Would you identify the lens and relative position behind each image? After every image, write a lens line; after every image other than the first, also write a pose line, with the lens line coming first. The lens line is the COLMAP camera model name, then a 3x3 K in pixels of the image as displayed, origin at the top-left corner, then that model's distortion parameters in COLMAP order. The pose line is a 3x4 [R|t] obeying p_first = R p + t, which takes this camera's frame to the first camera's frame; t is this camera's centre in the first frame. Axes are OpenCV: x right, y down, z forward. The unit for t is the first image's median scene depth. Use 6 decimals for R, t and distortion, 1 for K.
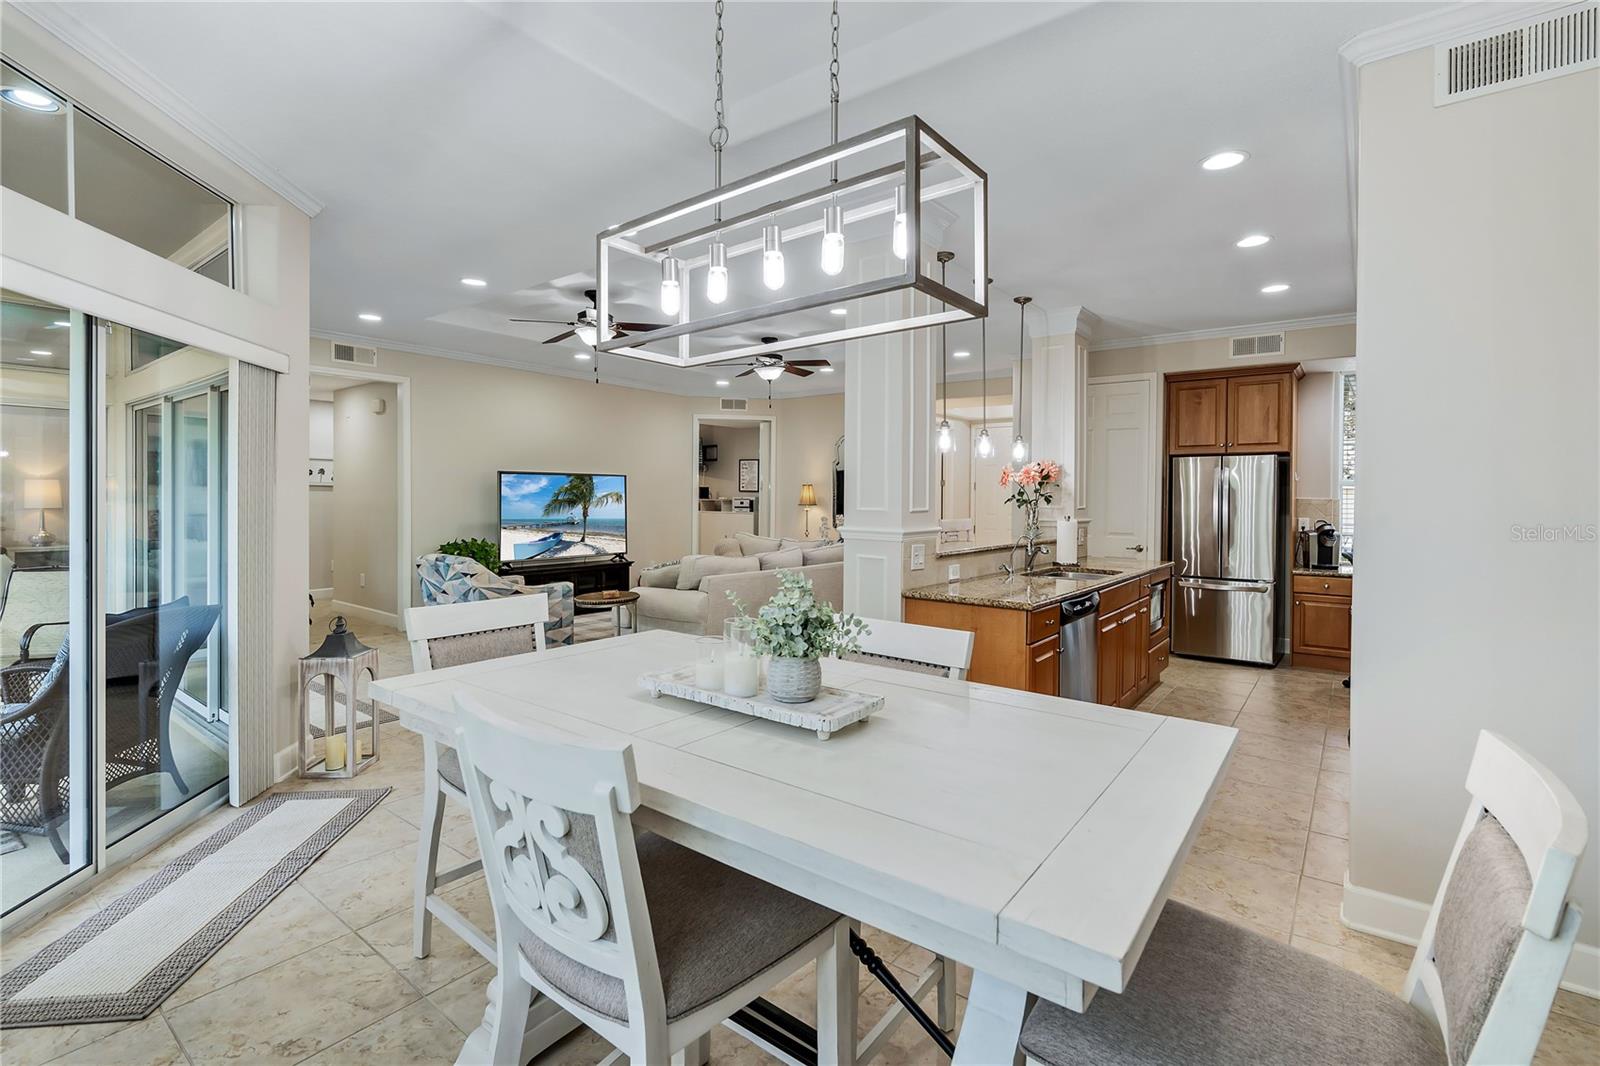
lens RADIAL K [[732.8, 0, 797.3], [0, 732.8, 503.9], [0, 0, 1]] dist [-0.009279, -0.000526]
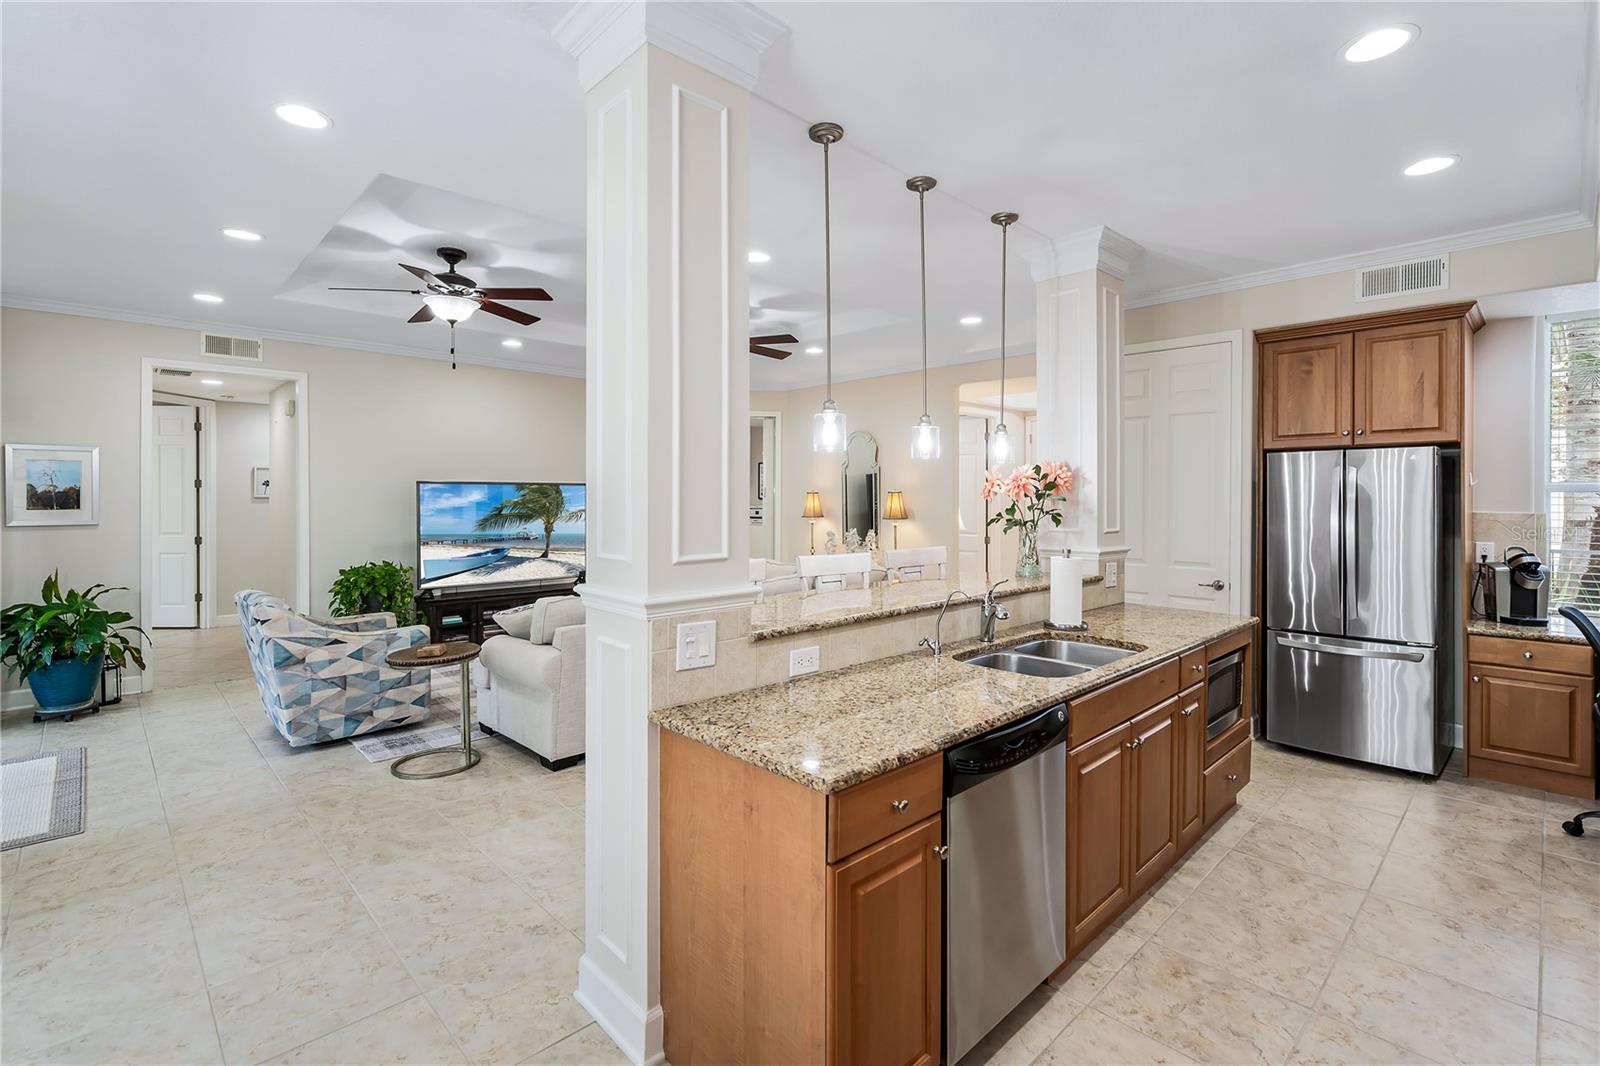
lens RADIAL K [[733.1, 0, 799.6], [0, 733.1, 500.1], [0, 0, 1]] dist [-0.004011, -0.000853]
pose [[0.989952, -0.006404, -0.141261, 0.188266], [0.005462, 0.999960, -0.007056, -0.018289], [0.141301, 0.006214, 0.989947, 0.279241]]
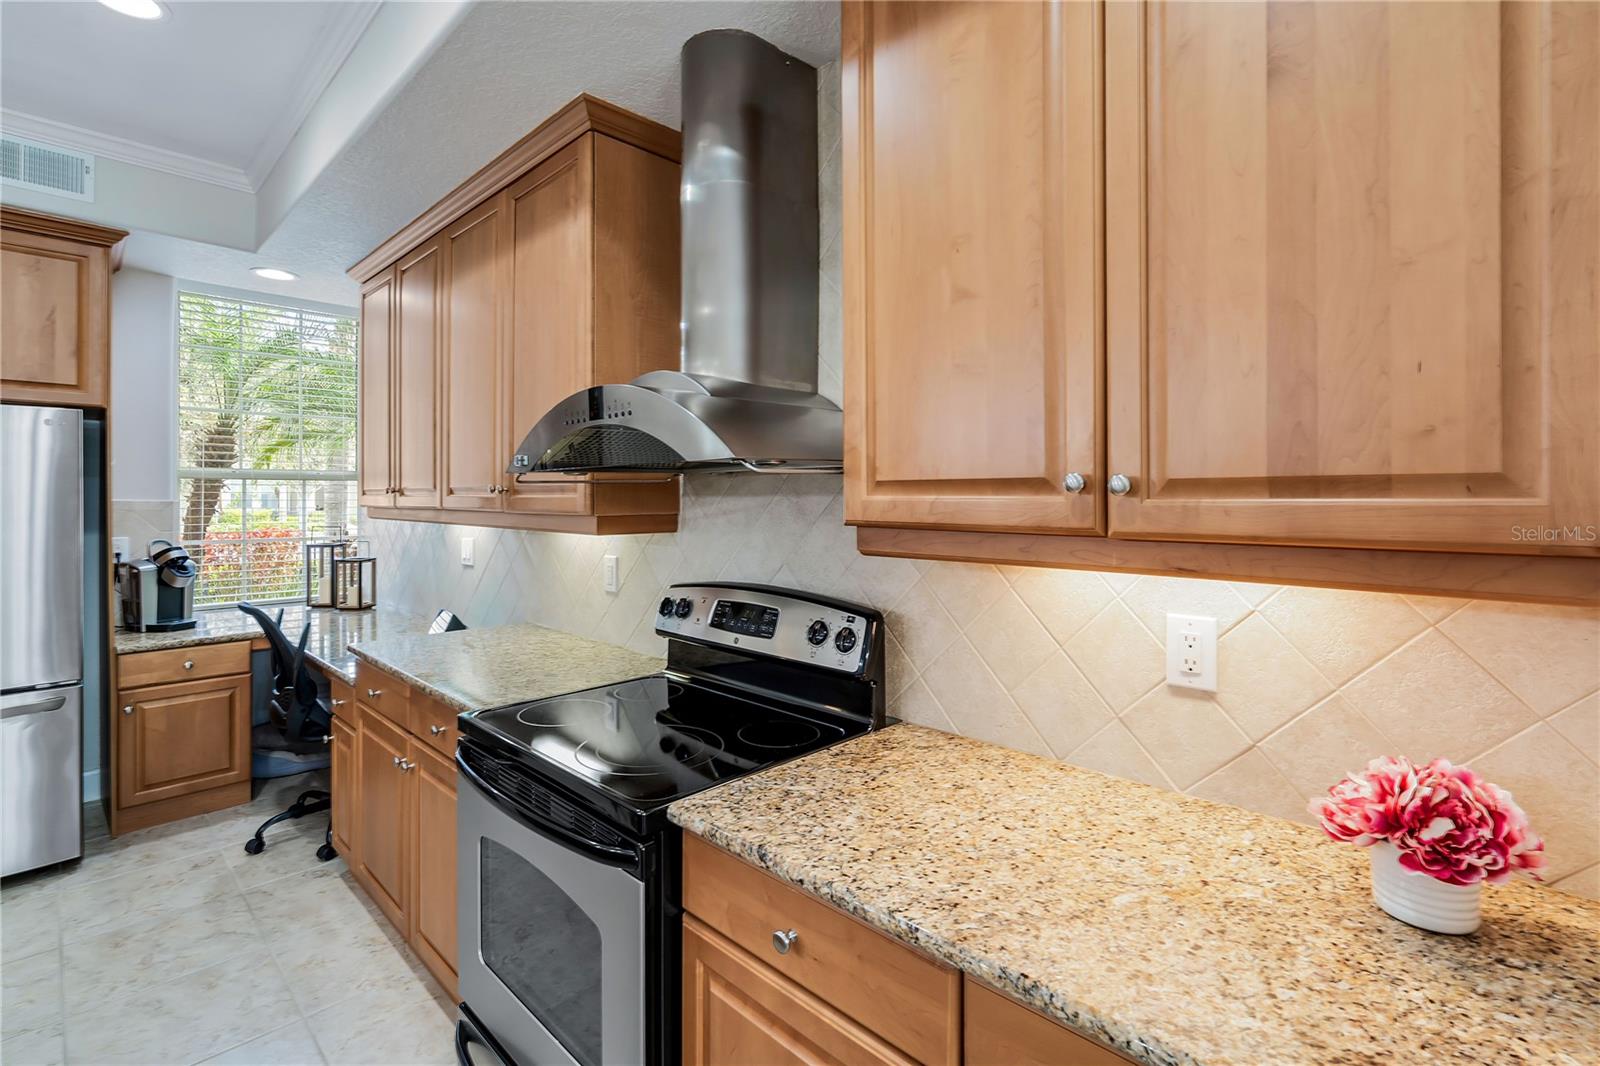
lens RADIAL K [[733.1, 0, 799.6], [0, 733.1, 500.1], [0, 0, 1]] dist [-0.004011, -0.000853]
pose [[0.114618, -0.007617, 0.993380, 0.233866], [0.006660, 0.999954, 0.006899, -0.008678], [-0.993387, 0.005825, 0.114663, 0.469397]]
